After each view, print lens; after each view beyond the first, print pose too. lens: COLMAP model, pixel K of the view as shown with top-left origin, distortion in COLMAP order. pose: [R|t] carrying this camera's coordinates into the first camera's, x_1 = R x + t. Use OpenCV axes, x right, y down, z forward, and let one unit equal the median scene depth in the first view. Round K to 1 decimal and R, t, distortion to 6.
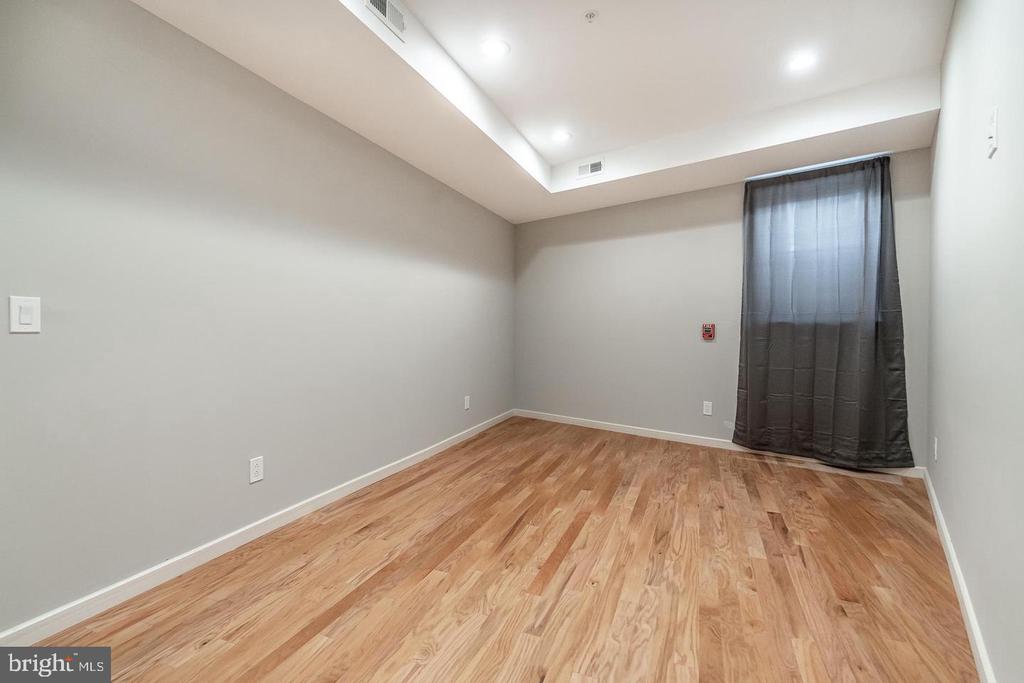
lens RADIAL K [[473.7, 0, 512.0], [0, 473.7, 341.5], [0, 0, 1]] dist [-0.002747, -0.000108]
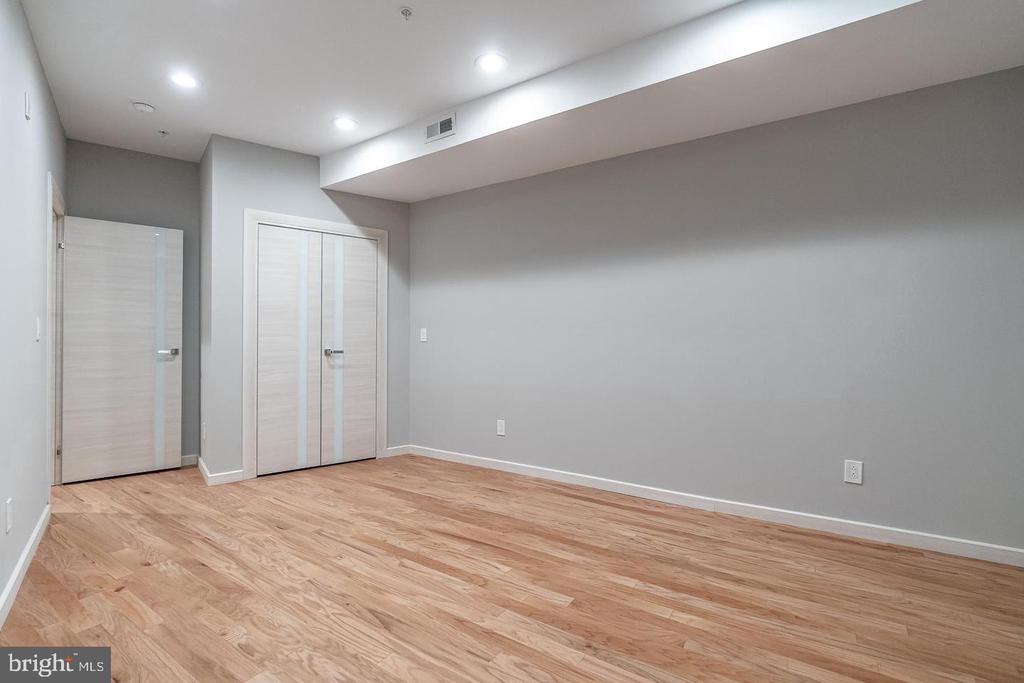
lens RADIAL K [[473.7, 0, 512.0], [0, 473.7, 341.5], [0, 0, 1]] dist [-0.002747, -0.000108]
pose [[-0.227538, 0.002128, -0.973767, 0.999578], [-0.020781, 0.999759, 0.007041, -0.034640], [0.973547, 0.021838, -0.227439, 1.369246]]
